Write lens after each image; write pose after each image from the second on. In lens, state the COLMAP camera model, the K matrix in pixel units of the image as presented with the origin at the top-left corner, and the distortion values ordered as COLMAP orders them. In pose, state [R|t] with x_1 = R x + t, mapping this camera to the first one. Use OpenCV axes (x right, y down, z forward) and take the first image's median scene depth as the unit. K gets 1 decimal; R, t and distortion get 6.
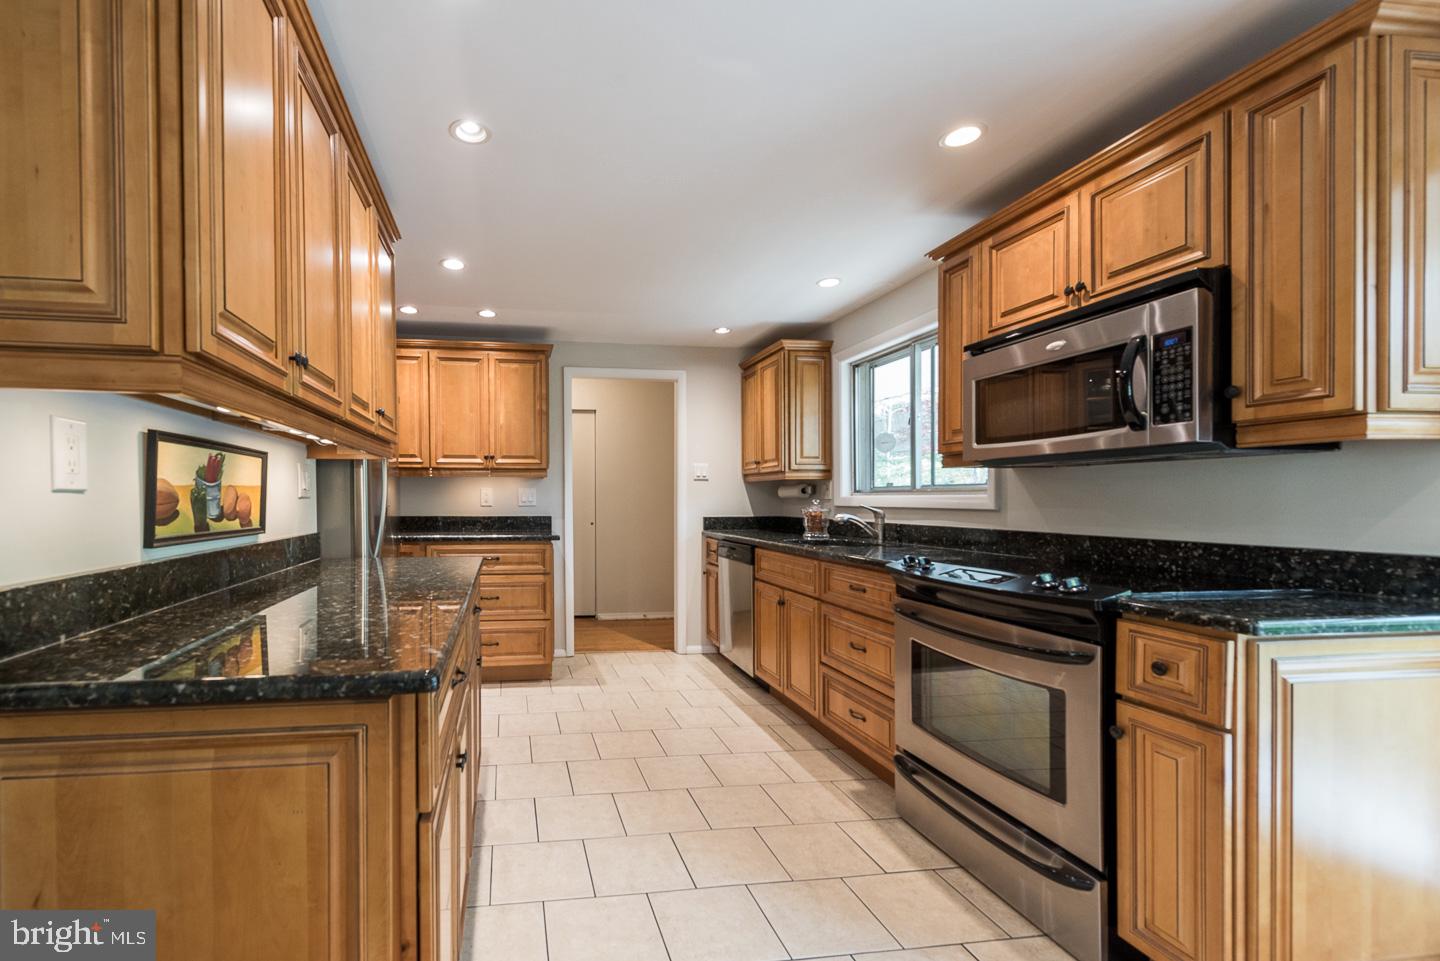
lens RADIAL K [[575.9, 0, 773.3], [0, 575.9, 503.0], [0, 0, 1]] dist [0.012336, -0.001246]
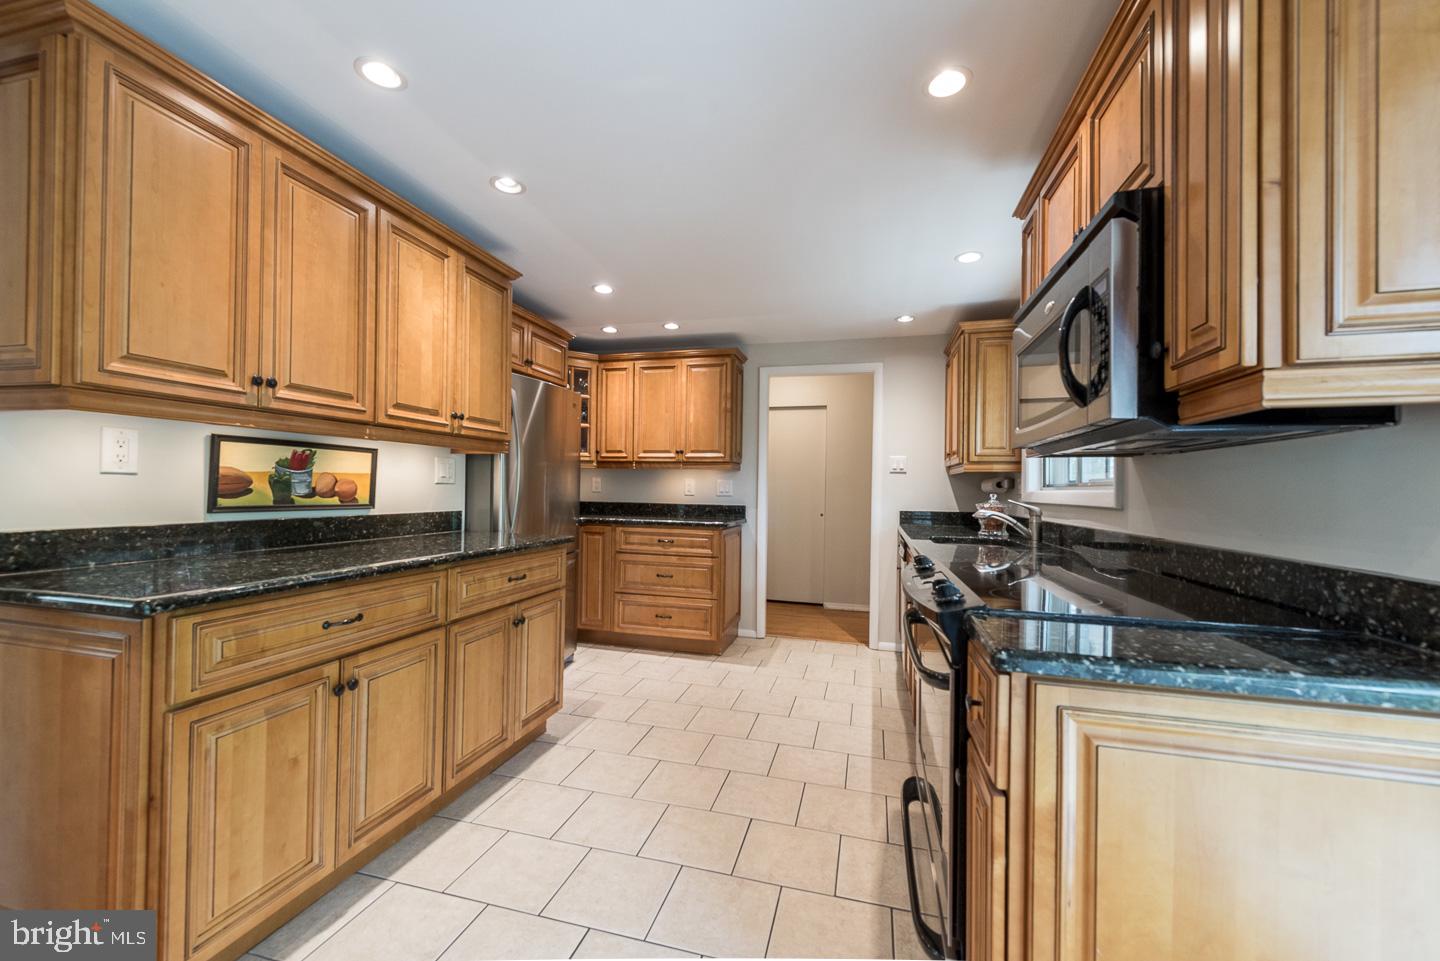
lens RADIAL K [[575.9, 0, 756.3], [0, 575.9, 482.5], [0, 0, 1]] dist [0.012336, -0.001246]
pose [[0.922434, 0.009275, -0.386042, 0.191465], [-0.018269, 0.999640, -0.019637, 0.000736], [0.385721, 0.025166, 0.922272, 0.038621]]
